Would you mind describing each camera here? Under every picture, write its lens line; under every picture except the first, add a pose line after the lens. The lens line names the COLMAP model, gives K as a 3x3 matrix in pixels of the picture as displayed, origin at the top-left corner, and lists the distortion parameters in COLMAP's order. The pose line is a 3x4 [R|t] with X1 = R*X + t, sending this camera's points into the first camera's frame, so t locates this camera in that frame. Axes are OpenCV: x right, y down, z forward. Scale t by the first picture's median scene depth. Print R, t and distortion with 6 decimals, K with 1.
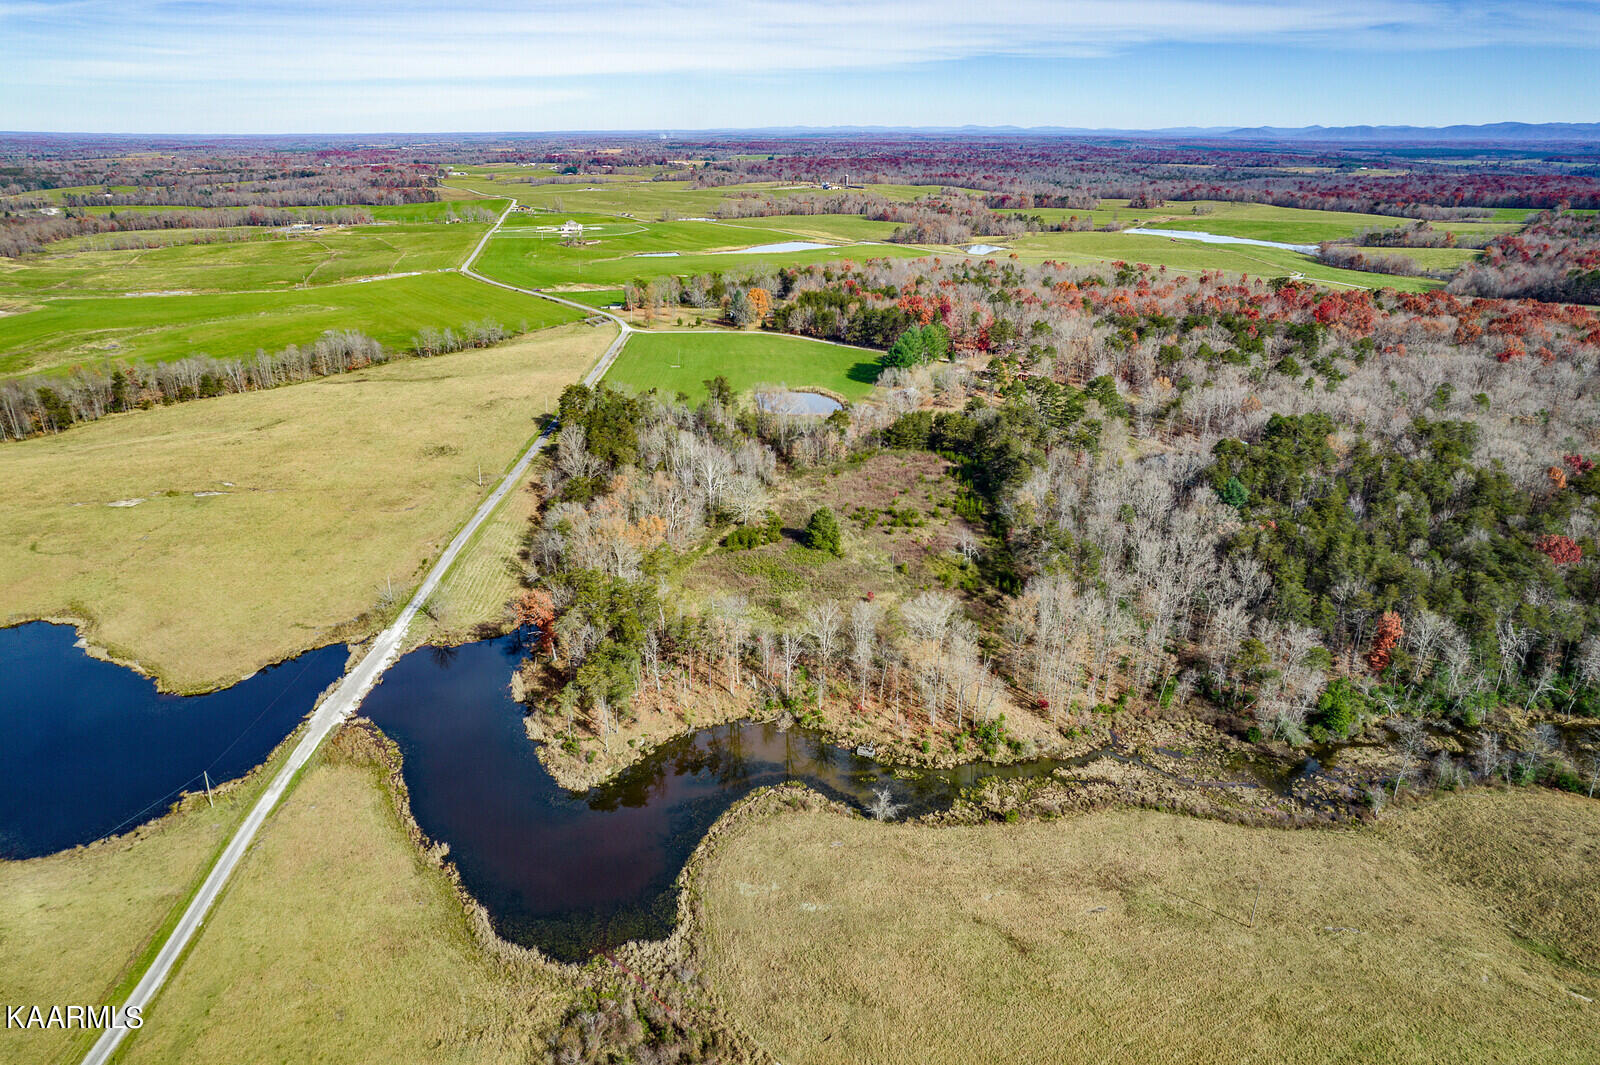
lens RADIAL K [[1027.3, 0, 800.0], [0, 1027.3, 532.5], [0, 0, 1]] dist [-0.057285, 0.025766]
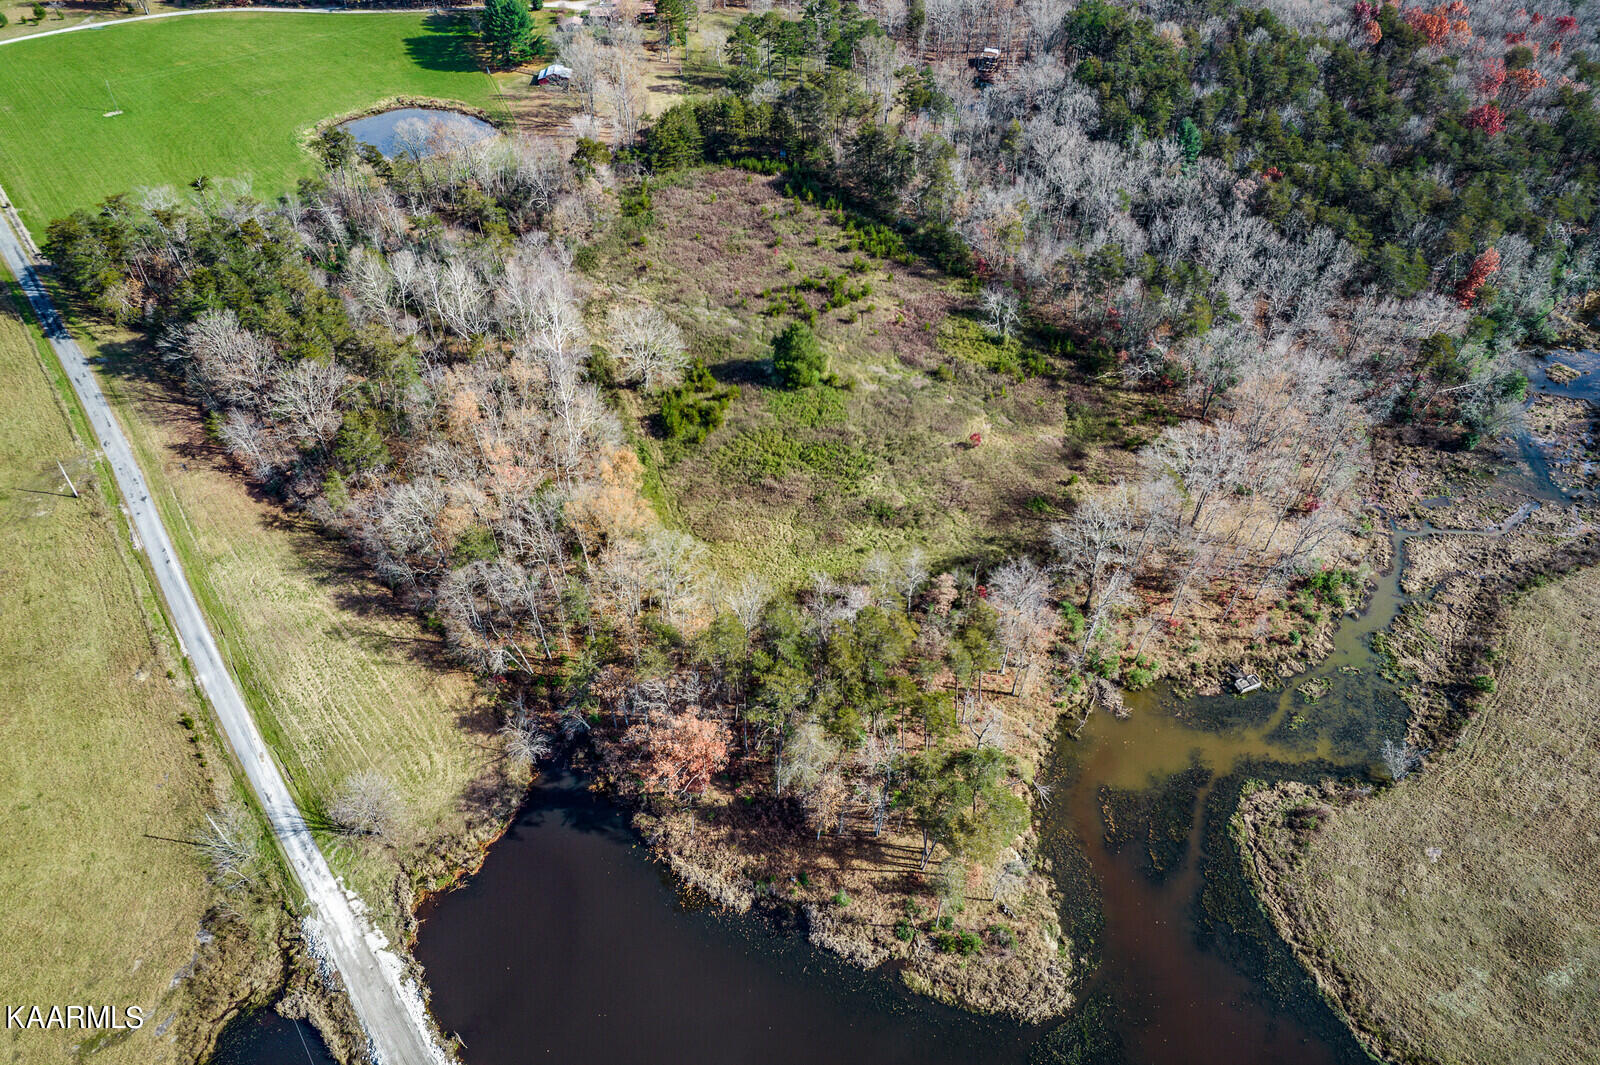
lens RADIAL K [[1031.0, 0, 800.0], [0, 1031.0, 532.5], [0, 0, 1]] dist [-0.085249, 0.078095]
pose [[0.764377, -0.442450, 0.469006, -0.371743], [0.238631, 0.869877, 0.431706, -0.207954], [-0.598985, -0.218066, 0.770496, 0.540423]]
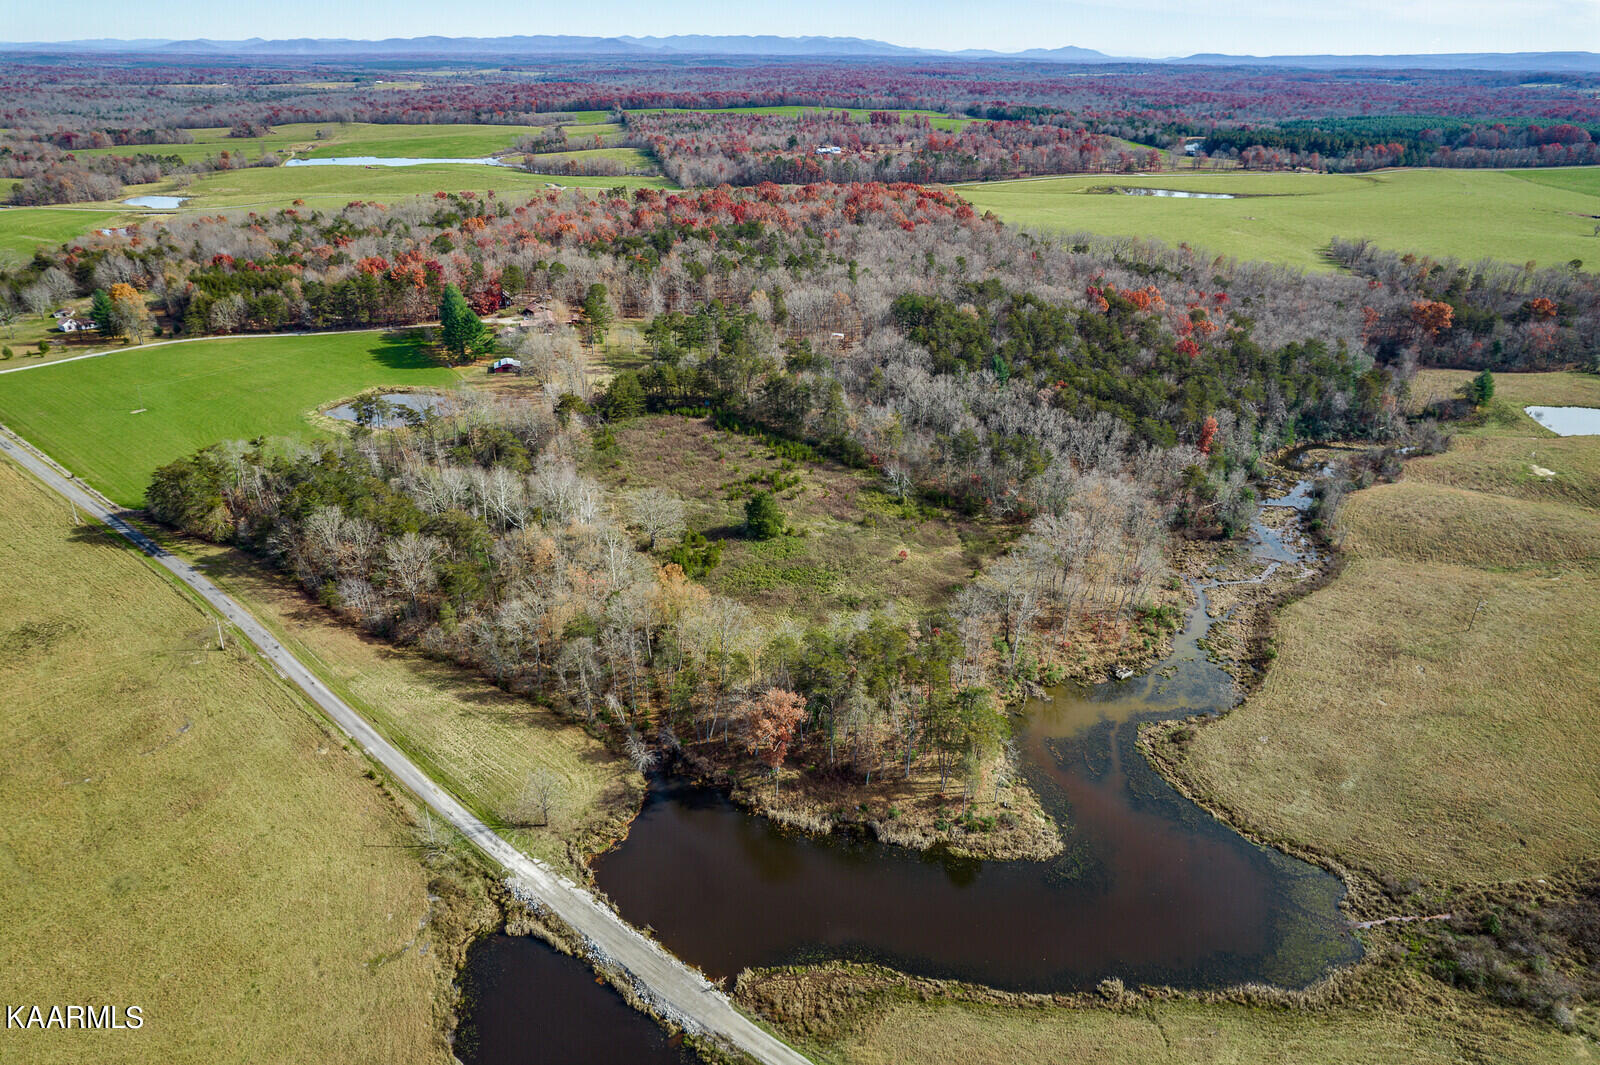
lens RADIAL K [[1031.0, 0, 800.0], [0, 1031.0, 532.5], [0, 0, 1]] dist [-0.085249, 0.078095]
pose [[0.621152, -0.338630, 0.706753, -0.663985], [0.286650, 0.937507, 0.197262, -0.174819], [-0.729385, 0.080061, 0.679402, 0.428710]]
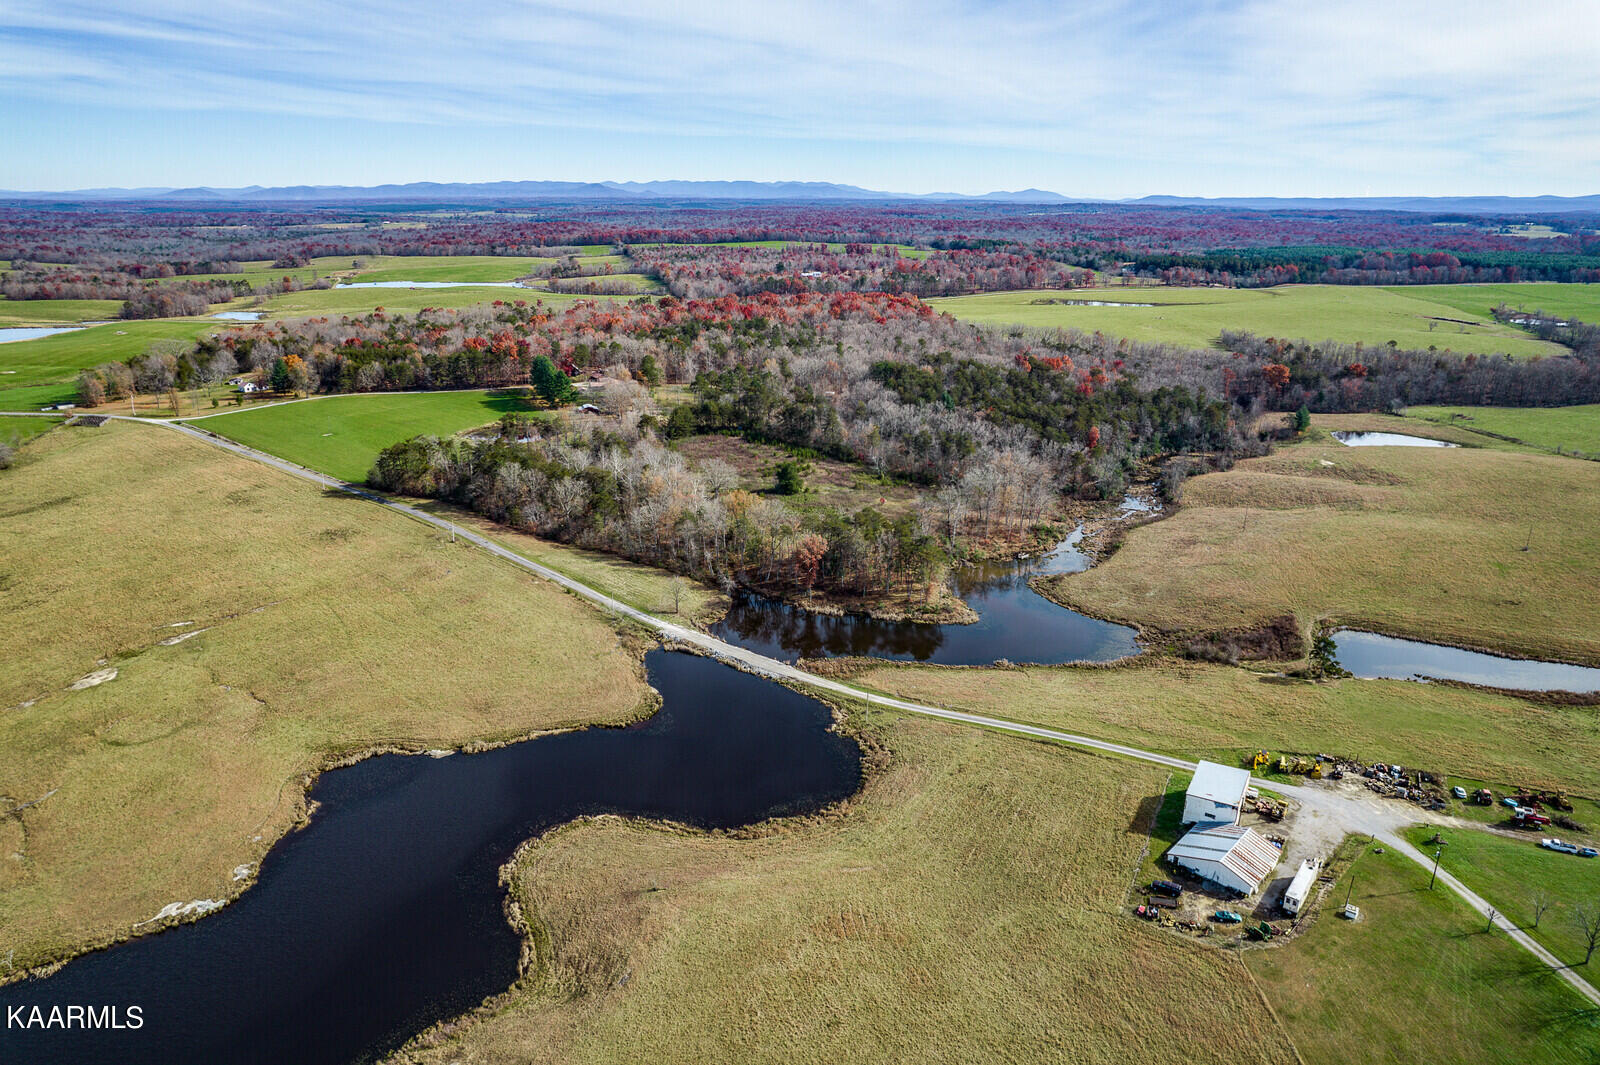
lens RADIAL K [[1027.3, 0, 800.0], [0, 1027.3, 532.5], [0, 0, 1]] dist [-0.057285, 0.025766]
pose [[0.602634, -0.254874, 0.756222, -1.117803], [0.294242, 0.951825, 0.086318, -0.054721], [-0.741791, 0.170494, 0.648596, 0.161188]]
